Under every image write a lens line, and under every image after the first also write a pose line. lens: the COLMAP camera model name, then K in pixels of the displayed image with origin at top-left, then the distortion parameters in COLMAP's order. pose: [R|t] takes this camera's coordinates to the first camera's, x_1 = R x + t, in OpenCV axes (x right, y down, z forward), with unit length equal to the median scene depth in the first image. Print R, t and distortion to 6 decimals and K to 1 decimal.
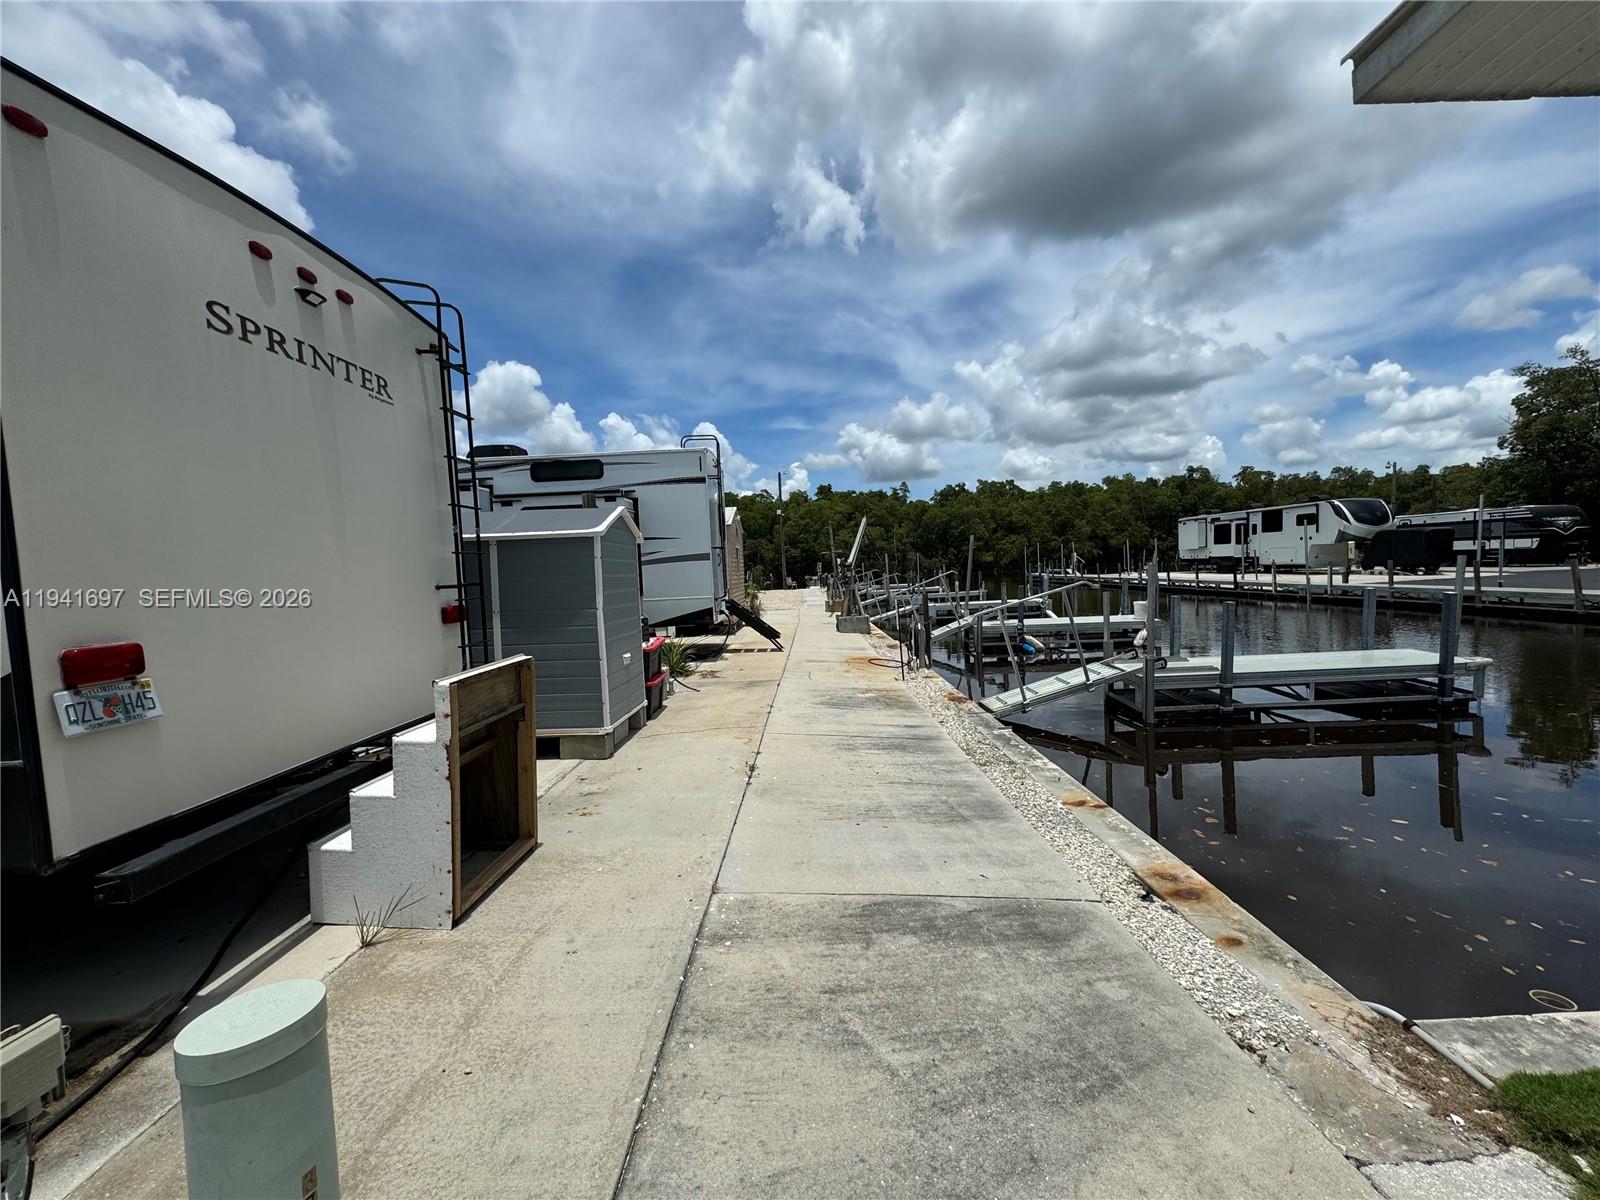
lens RADIAL K [[642.5, 0, 802.4], [0, 642.5, 599.0], [0, 0, 1]] dist [0.000160, 0.000105]
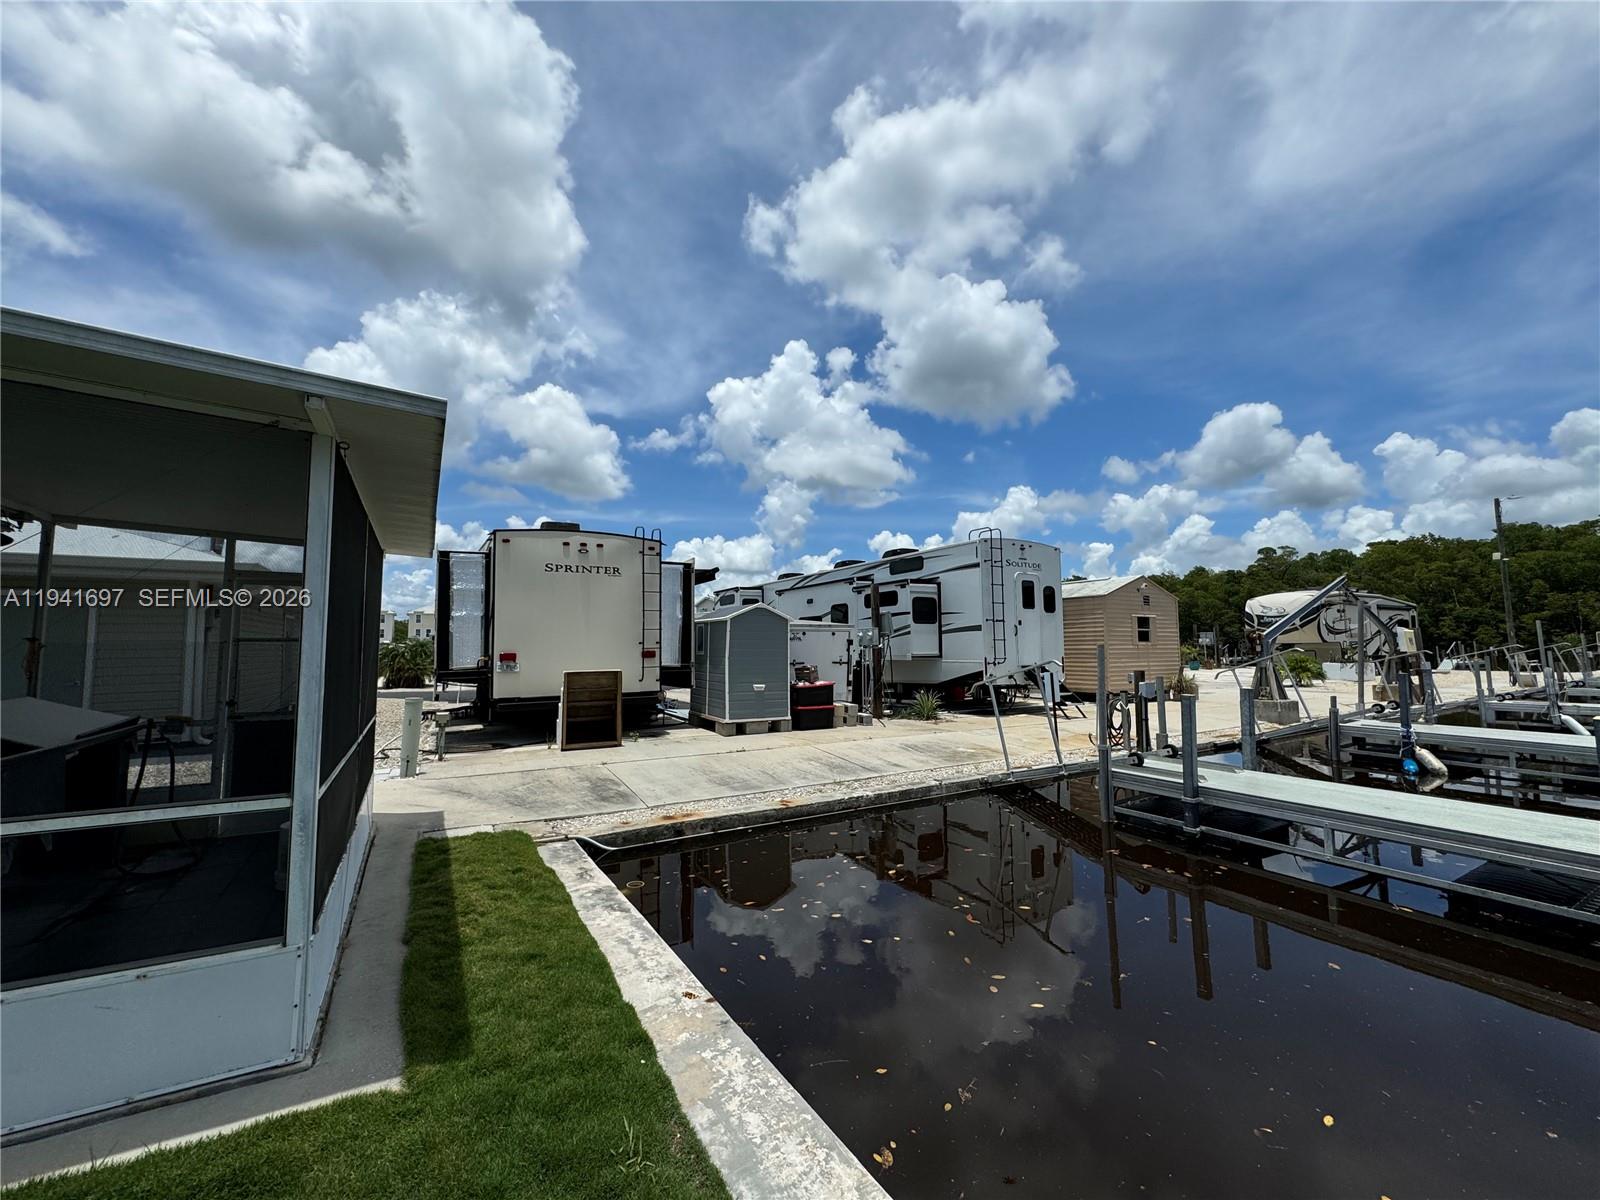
lens RADIAL K [[637.5, 0, 801.0], [0, 637.5, 598.2], [0, 0, 1]] dist [-0.001066, 0.000563]
pose [[0.504650, -0.028096, -0.862866, 1.739121], [-0.055609, 0.996337, -0.064965, -0.058921], [0.861531, 0.080767, 0.501240, 0.245227]]
